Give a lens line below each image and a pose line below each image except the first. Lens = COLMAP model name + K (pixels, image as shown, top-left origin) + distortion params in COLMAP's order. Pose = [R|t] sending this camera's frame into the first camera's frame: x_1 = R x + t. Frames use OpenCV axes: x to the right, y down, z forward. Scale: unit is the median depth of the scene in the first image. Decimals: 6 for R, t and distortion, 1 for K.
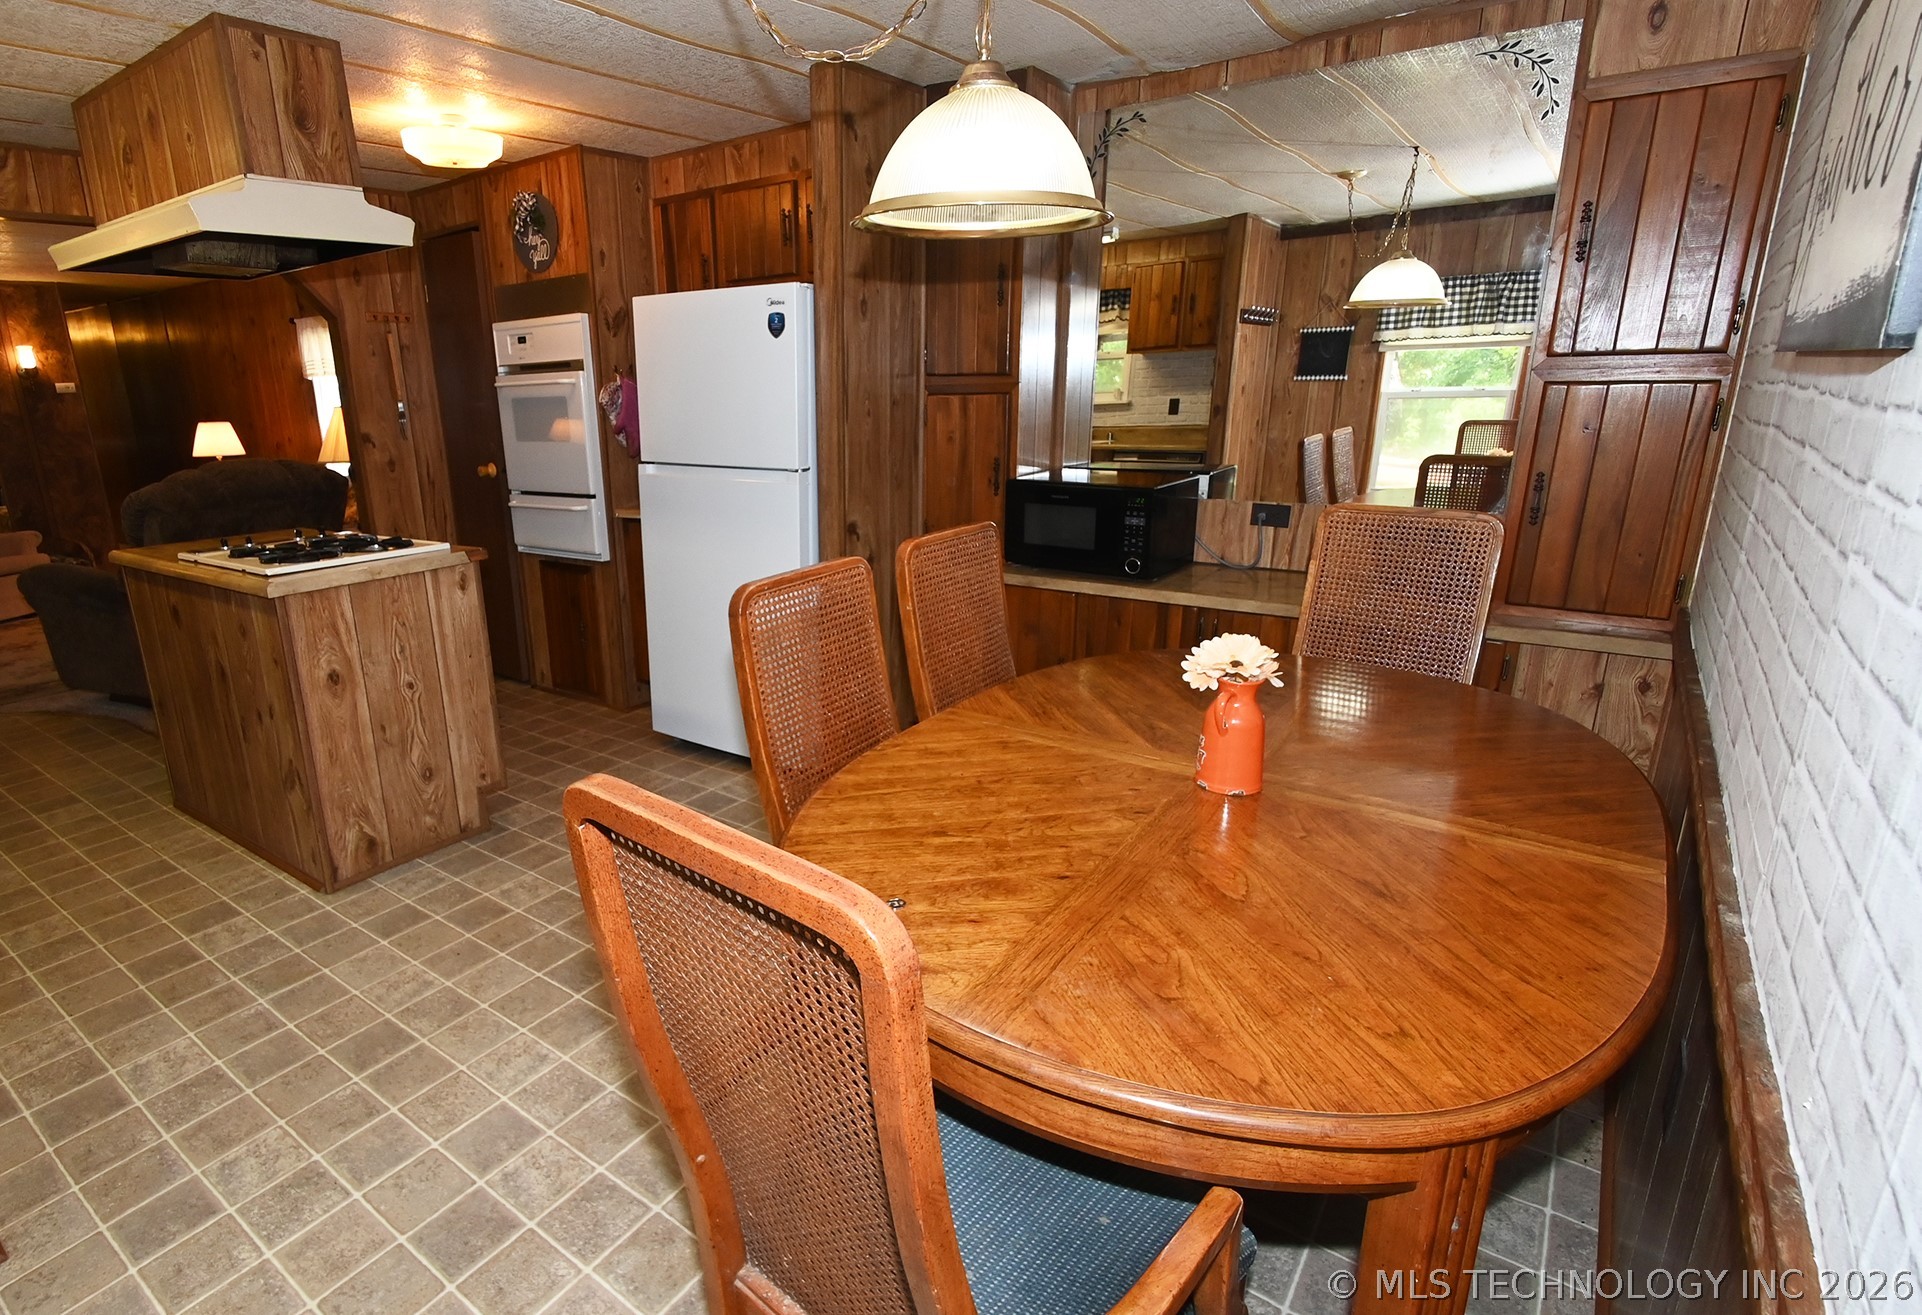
lens RADIAL K [[956.8, 0, 818.2], [0, 956.8, 664.2], [0, 0, 1]] dist [0.000085, -0.001047]
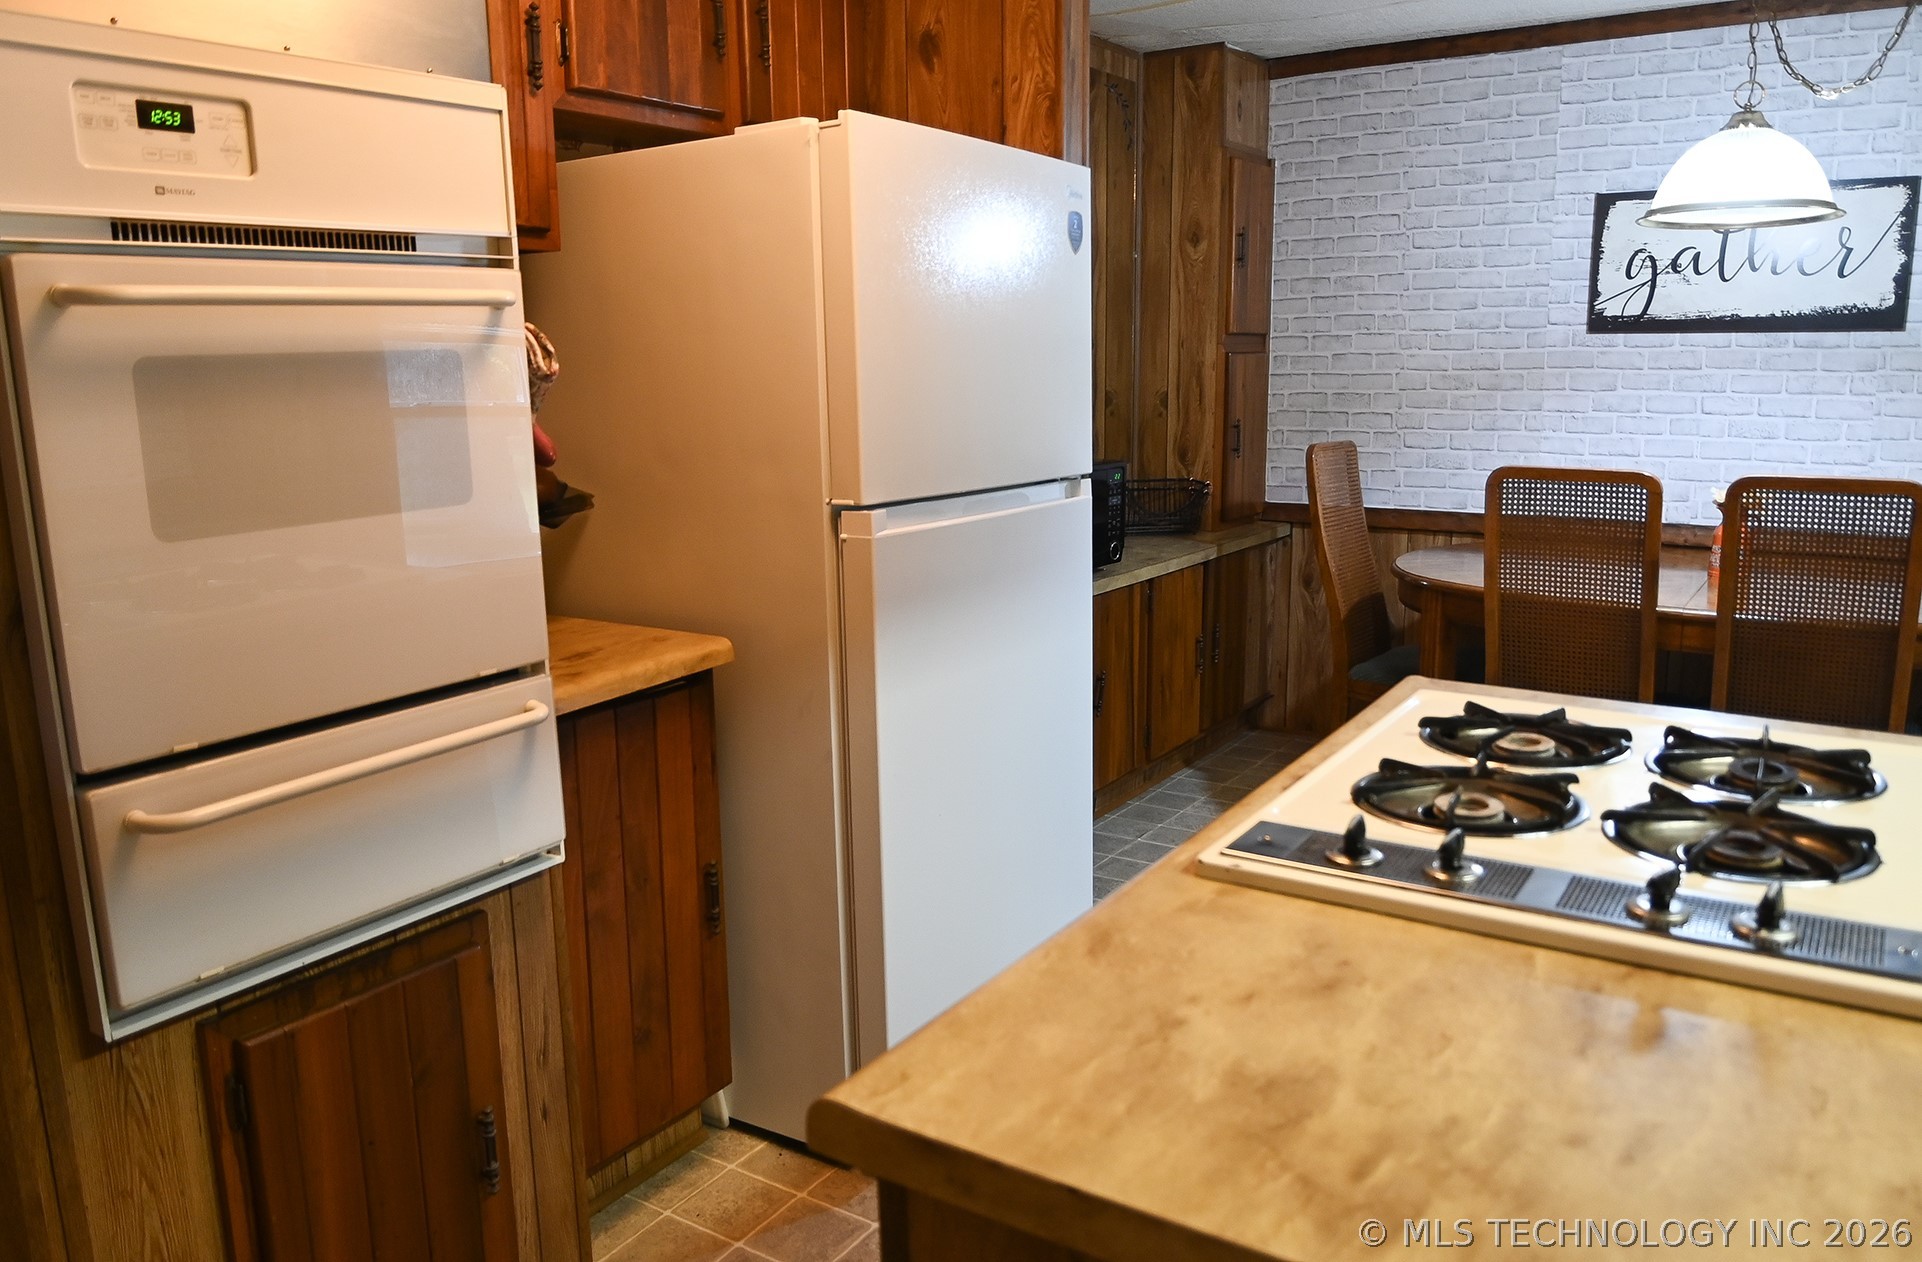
lens RADIAL K [[1414.1, 0, 955.5], [0, 1414.1, 619.3], [0, 0, 1]] dist [-0.039578, 0.012705]
pose [[-0.072121, -0.157572, 0.984870, -0.715948], [0.294327, 0.940107, 0.171963, -0.235775], [-0.952980, 0.302276, -0.021424, 0.904035]]
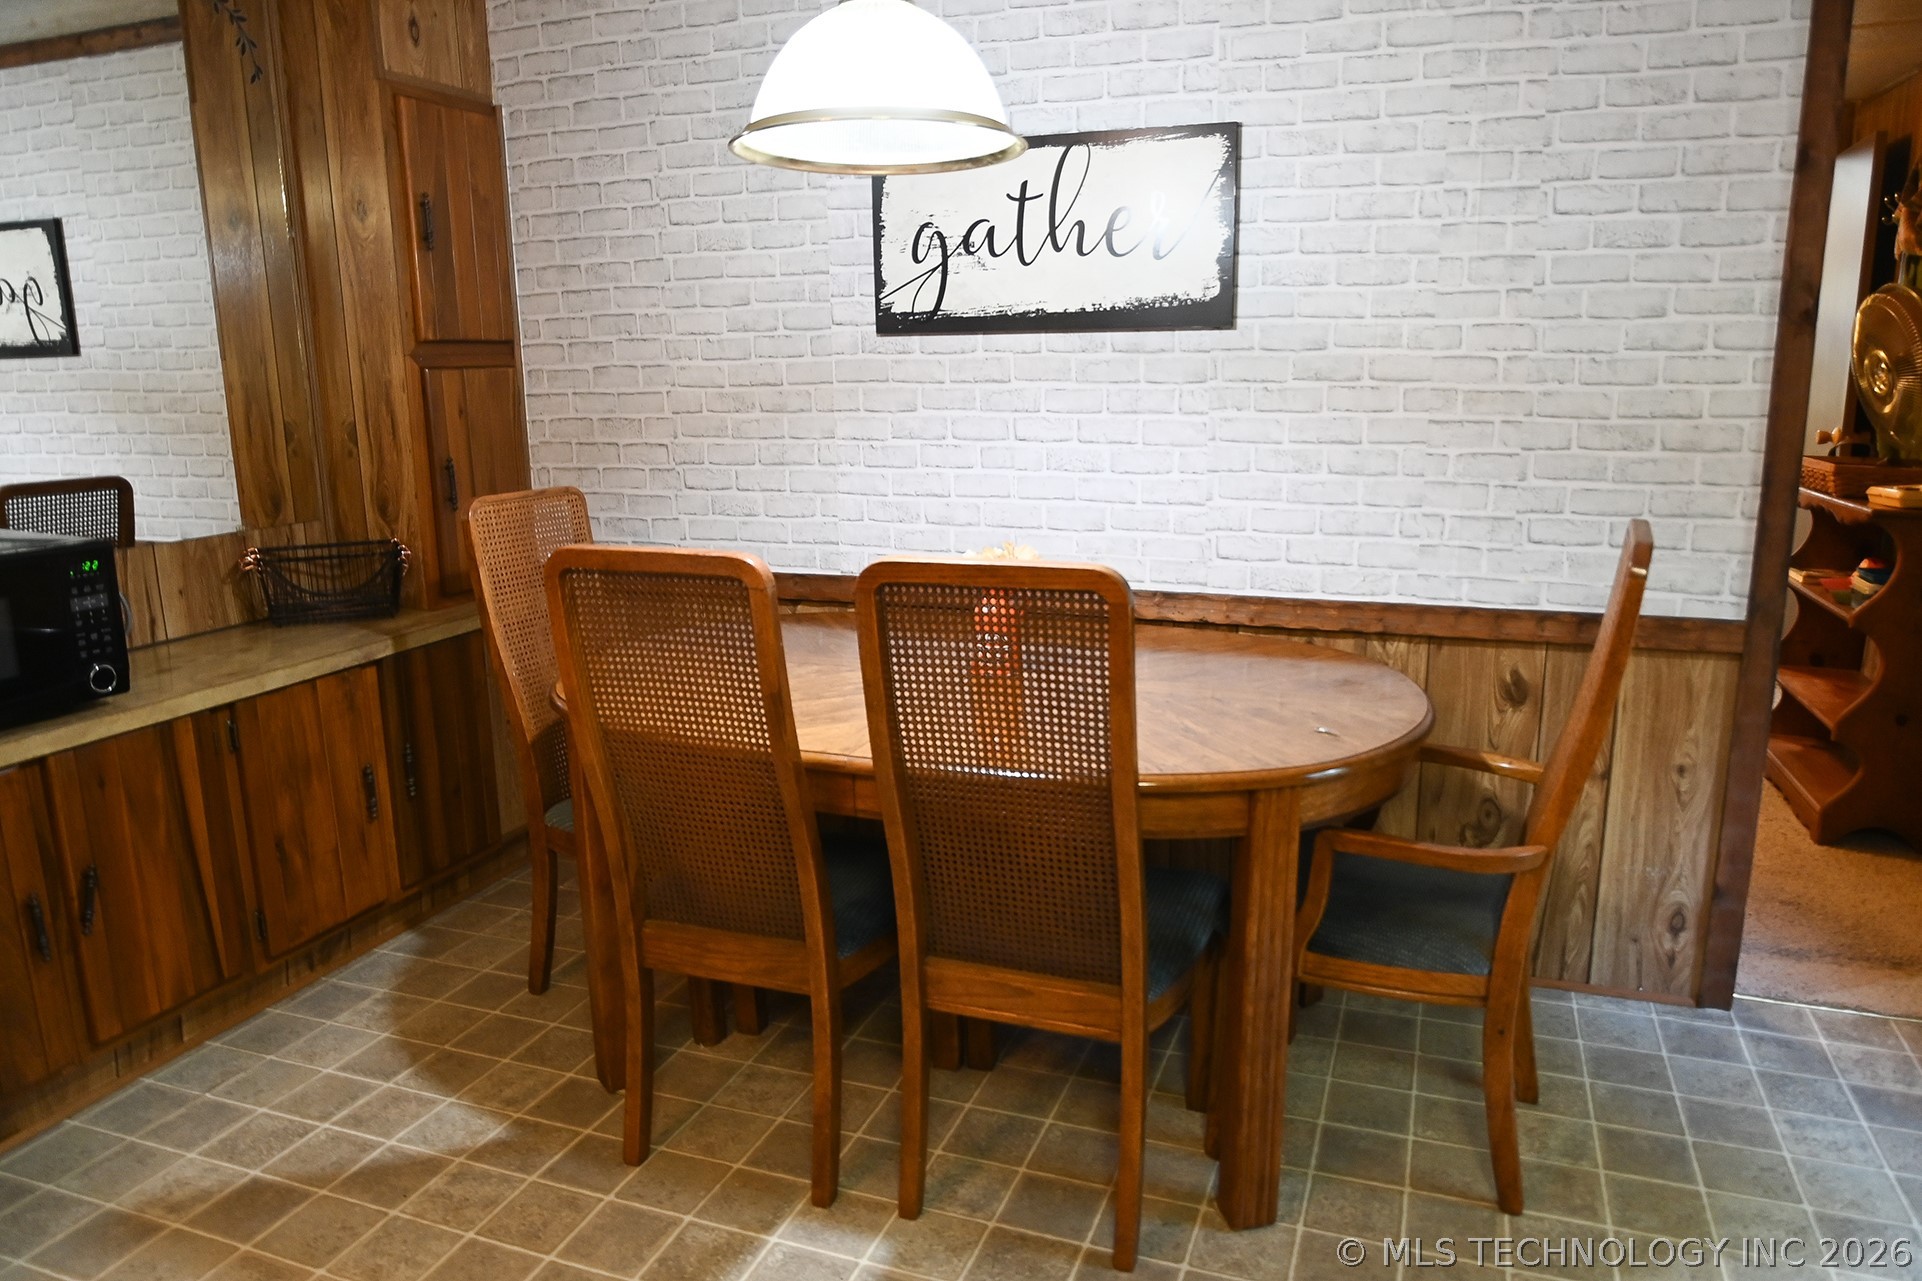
lens RADIAL K [[1300.6, 0, 968.5], [0, 1300.6, 647.0], [0, 0, 1]] dist [-0.028264, 0.001056]
pose [[-0.298749, -0.175898, 0.937981, -0.408941], [0.292435, 0.918712, 0.265426, -0.131459], [-0.908422, 0.353594, -0.223026, 0.530371]]
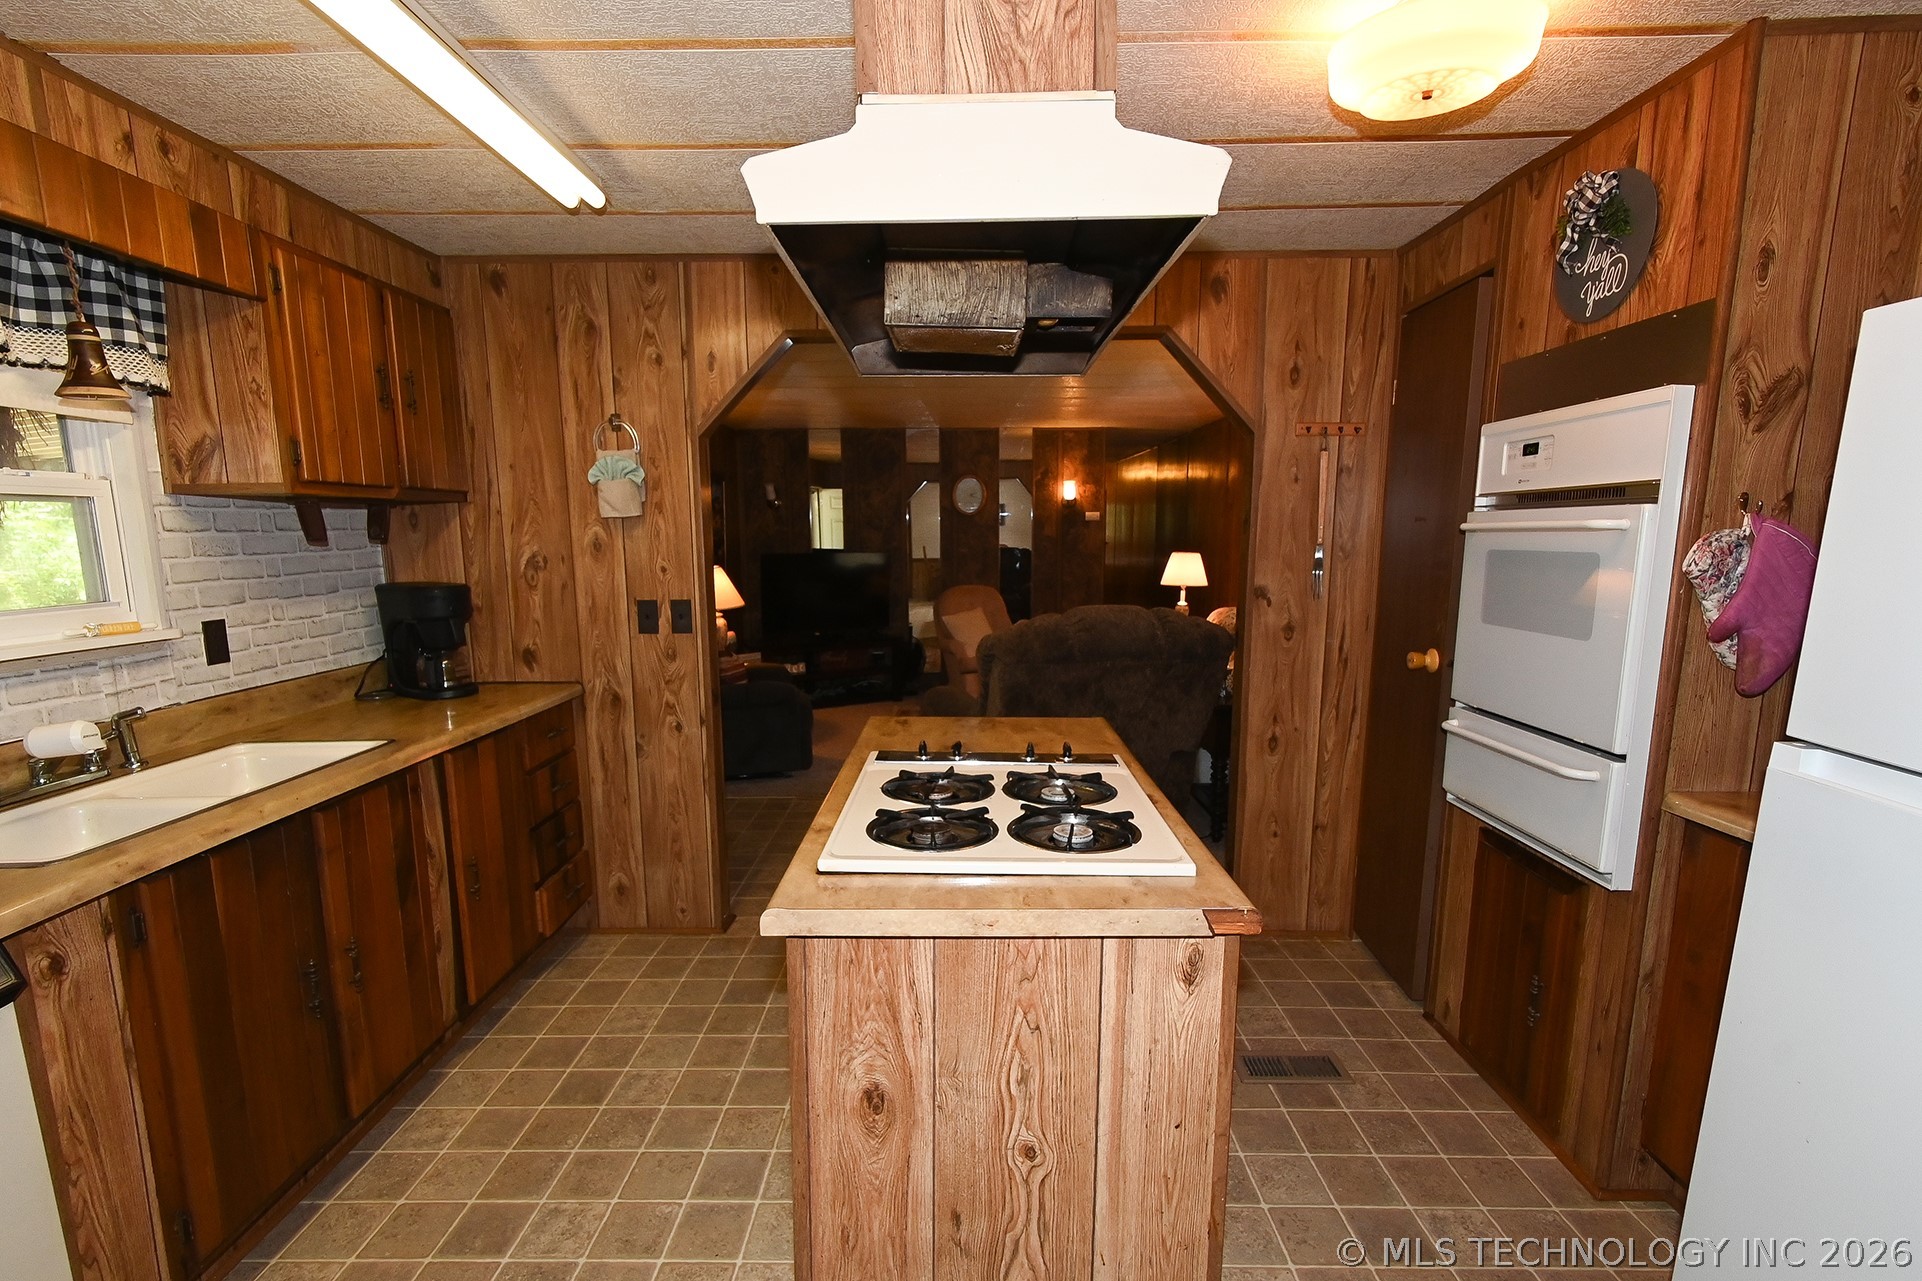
lens RADIAL K [[859.6, 0, 950.0], [0, 859.6, 659.9], [0, 0, 1]] dist [0.004503, -0.004567]
pose [[0.609767, 0.147839, -0.778670, -0.114841], [-0.239146, 0.970979, -0.002921, -0.146390], [0.755641, 0.187997, 0.627426, 0.481779]]
